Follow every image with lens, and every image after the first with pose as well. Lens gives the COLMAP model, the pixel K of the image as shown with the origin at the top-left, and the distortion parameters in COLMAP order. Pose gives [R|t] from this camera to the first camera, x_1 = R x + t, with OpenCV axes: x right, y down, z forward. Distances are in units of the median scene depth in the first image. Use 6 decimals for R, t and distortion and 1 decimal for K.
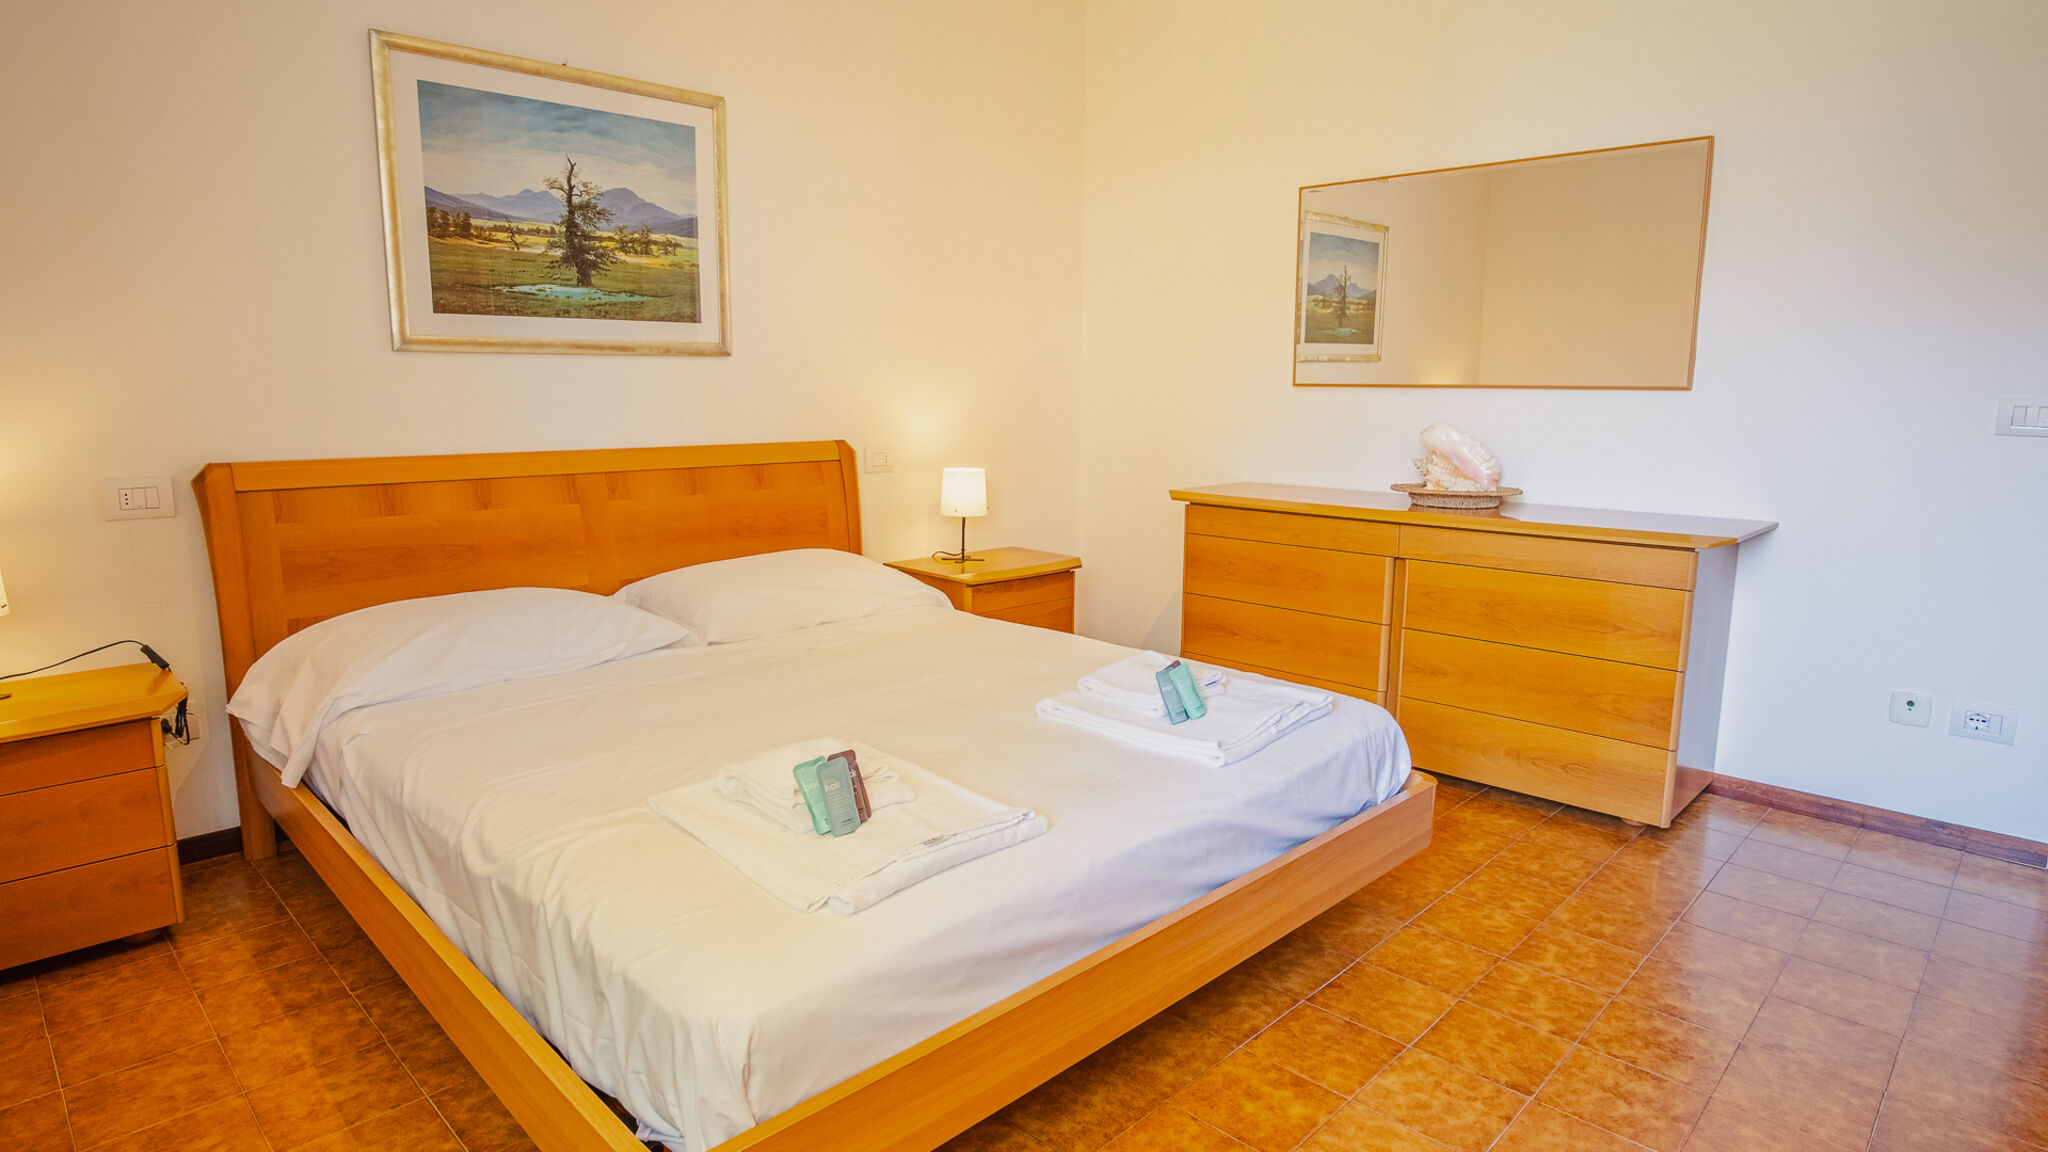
lens RADIAL K [[1139.7, 0, 1022.9], [0, 1139.7, 567.2], [0, 0, 1]] dist [-0.004434, -0.001217]
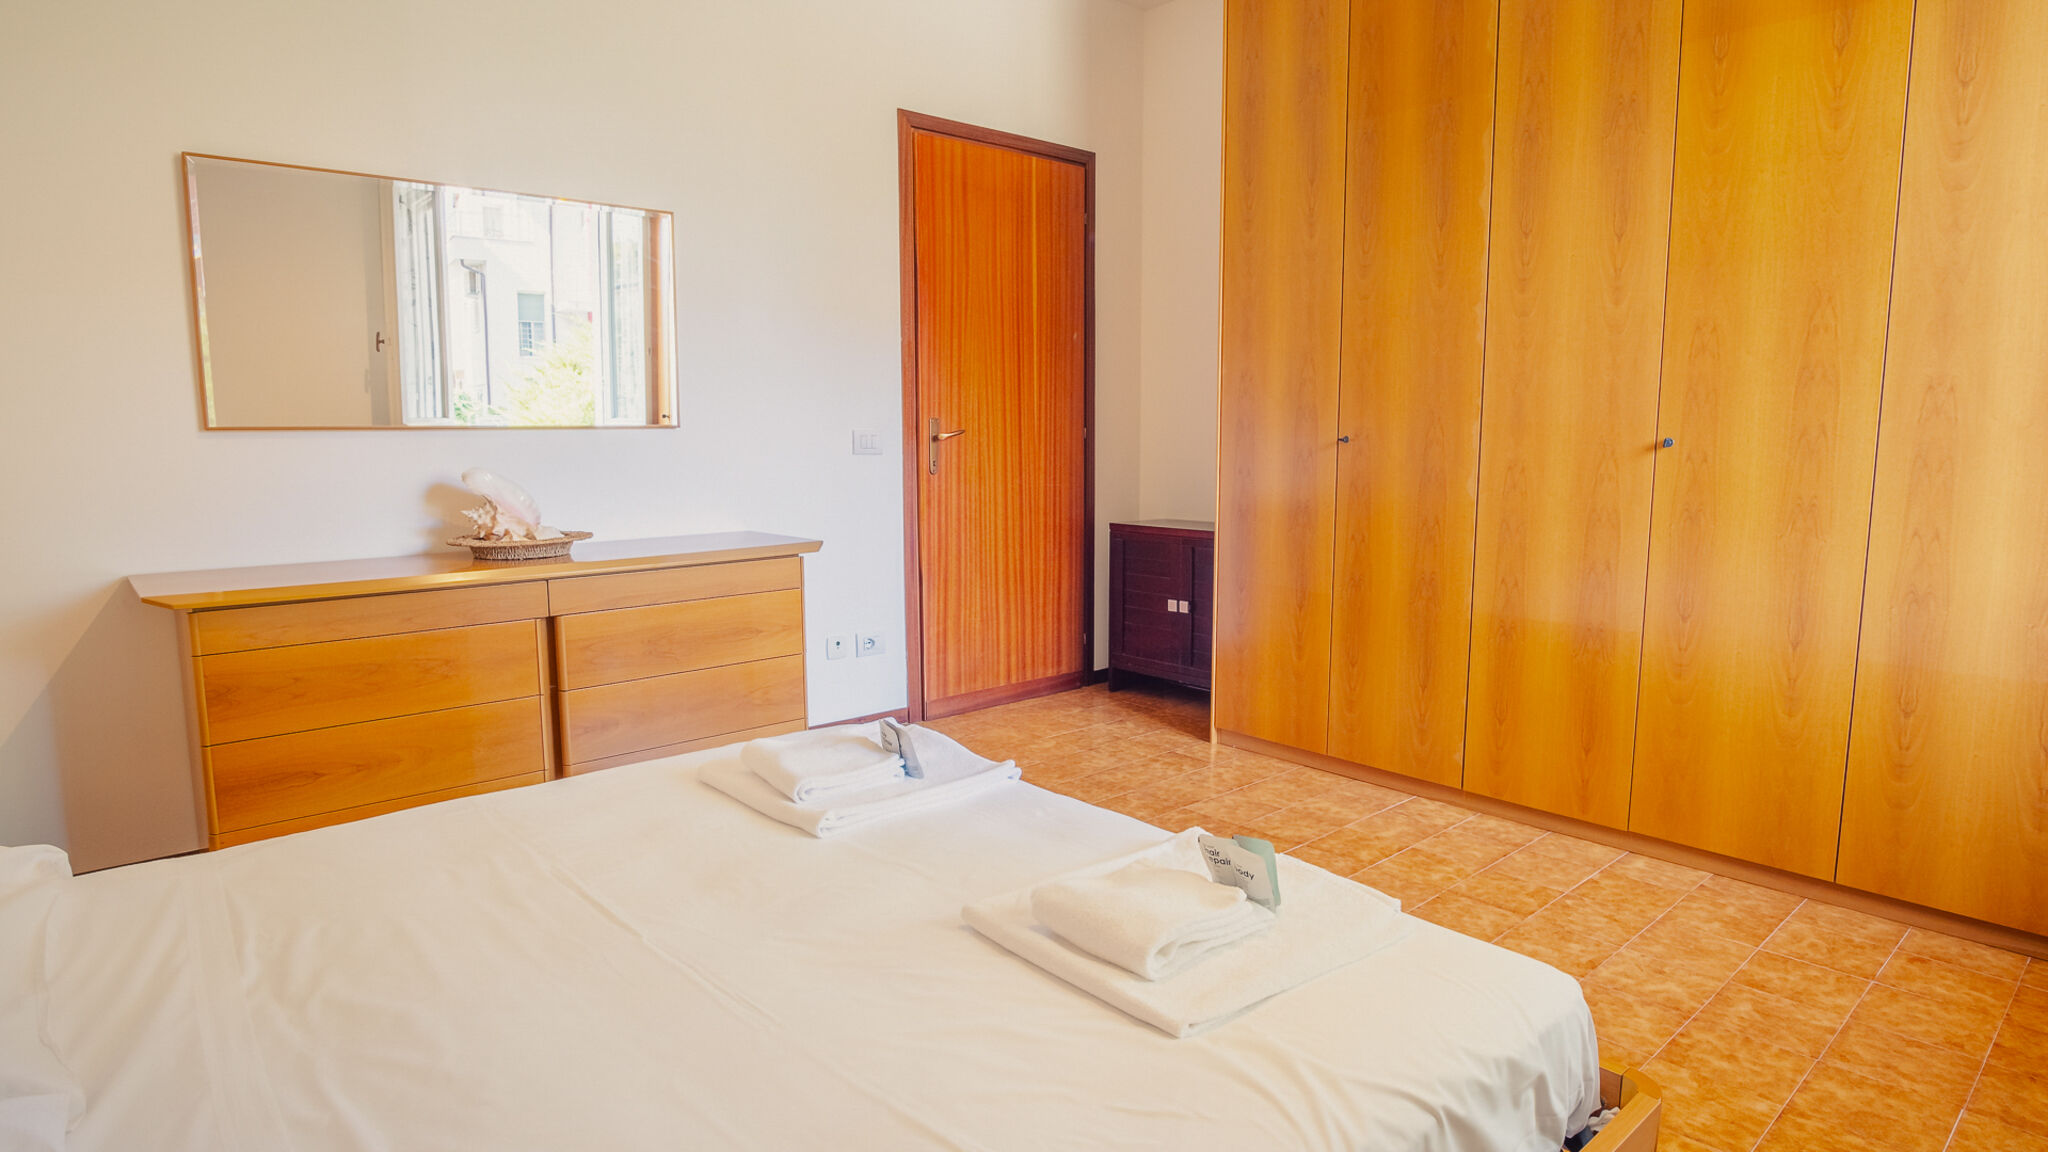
lens RADIAL K [[1139.7, 0, 1022.9], [0, 1139.7, 567.2], [0, 0, 1]] dist [-0.004434, -0.001217]
pose [[0.050507, -0.127325, 0.990574, -0.606682], [0.161235, 0.979869, 0.117728, -0.103882], [-0.985623, 0.153769, 0.070019, 0.626962]]
